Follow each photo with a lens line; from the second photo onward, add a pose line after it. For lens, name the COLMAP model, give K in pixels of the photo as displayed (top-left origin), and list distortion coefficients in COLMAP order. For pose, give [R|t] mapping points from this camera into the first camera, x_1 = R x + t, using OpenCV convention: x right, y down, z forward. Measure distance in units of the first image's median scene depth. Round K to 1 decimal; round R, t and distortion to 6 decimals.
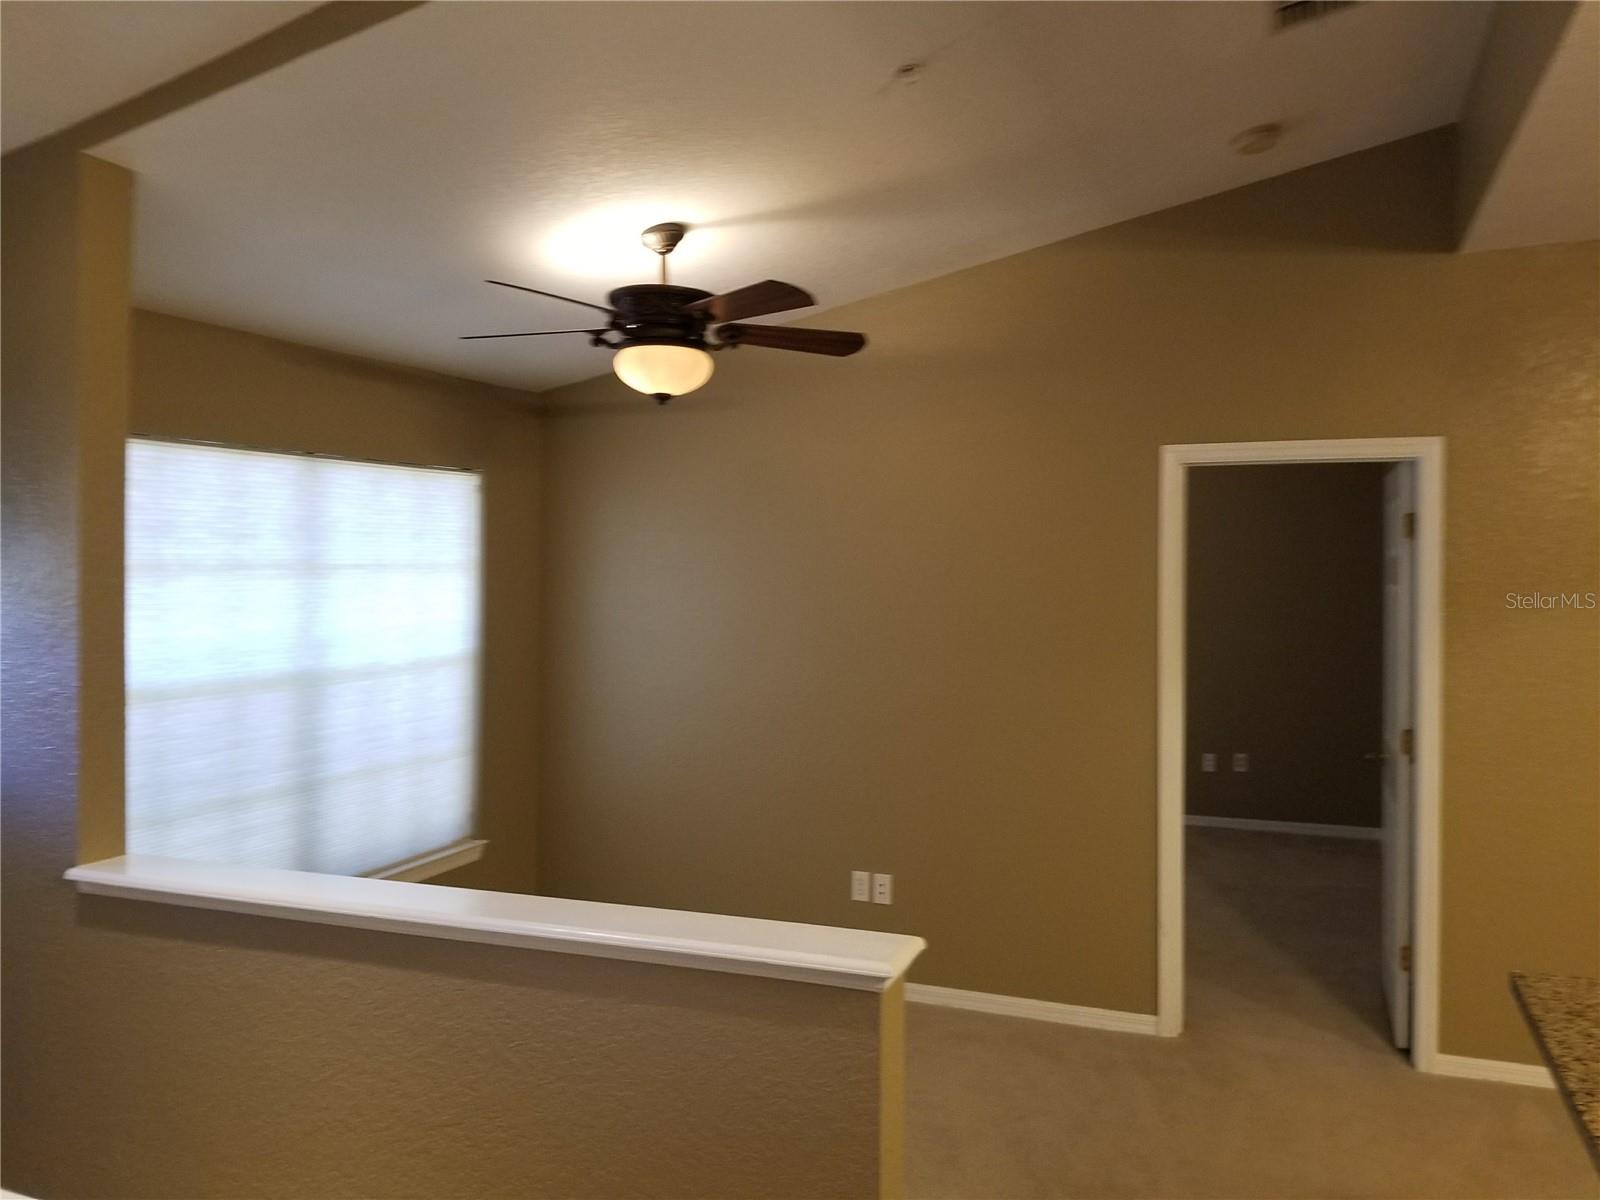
lens RADIAL K [[1264.4, 0, 800.0], [0, 1264.4, 600.0], [0, 0, 1]] dist [0.079079, -0.125706]
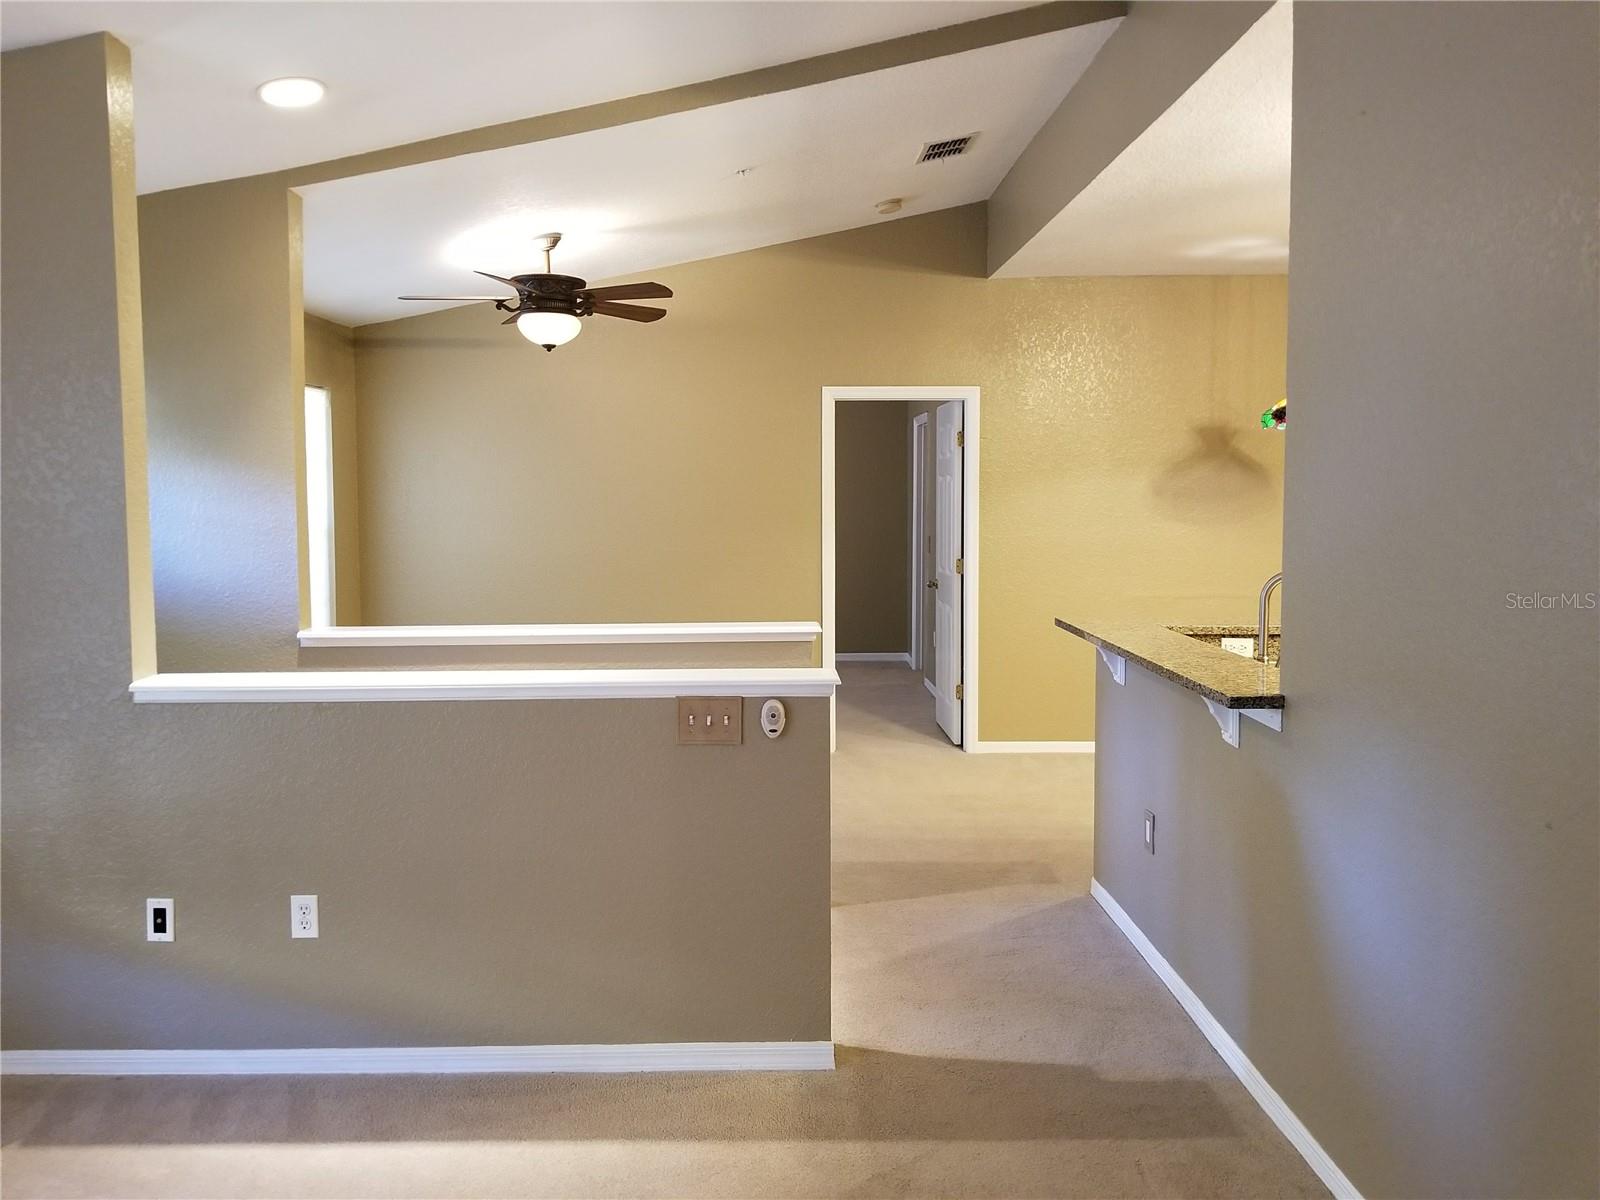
lens RADIAL K [[1270.4, 0, 771.3], [0, 1270.4, 604.3], [0, 0, 1]] dist [0.087032, -0.137613]
pose [[0.926901, -0.036932, 0.373484, -0.420490], [0.013742, 0.997819, 0.064565, 0.051564], [-0.375054, -0.054713, 0.925387, -0.513606]]
